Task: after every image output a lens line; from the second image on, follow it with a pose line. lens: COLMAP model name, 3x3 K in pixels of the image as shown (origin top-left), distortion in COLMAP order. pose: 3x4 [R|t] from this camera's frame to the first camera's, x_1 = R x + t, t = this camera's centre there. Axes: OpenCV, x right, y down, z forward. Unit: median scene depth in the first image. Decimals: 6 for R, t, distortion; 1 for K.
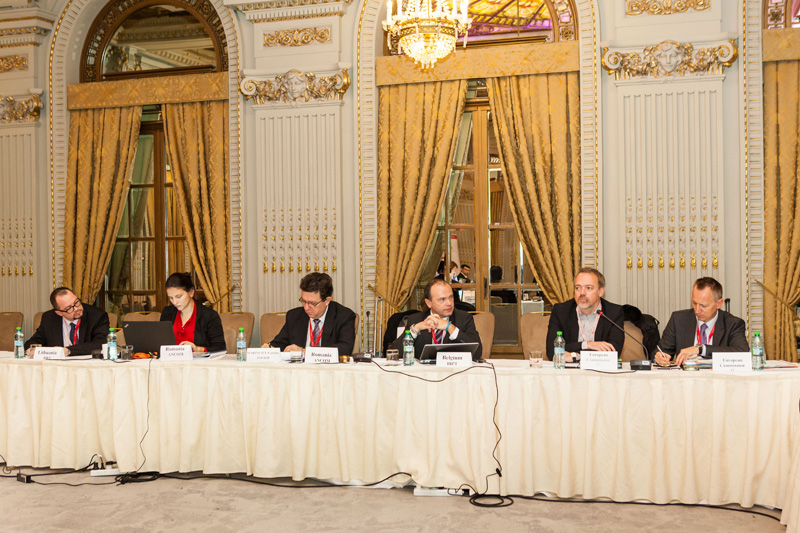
lens RADIAL K [[997.0, 0, 400.0], [0, 997.0, 266.5], [0, 0, 1]] dist [-0.027793, -0.016883]
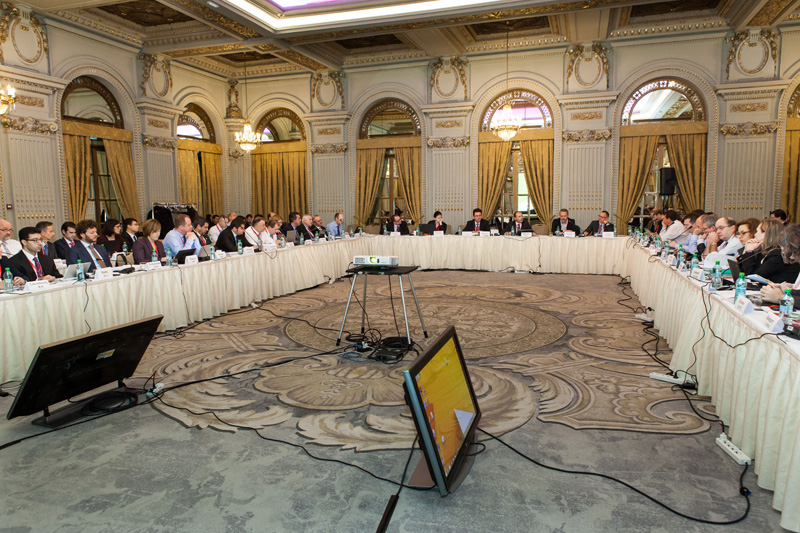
lens RADIAL K [[563.0, 0, 389.7], [0, 563.0, 269.7], [0, 0, 1]] dist [-0.006092, 0.005928]
pose [[0.999738, 0.005799, -0.022154, -0.339734], [-0.003455, 0.994530, 0.104397, 0.010334], [0.022639, -0.104293, 0.994289, -0.872684]]
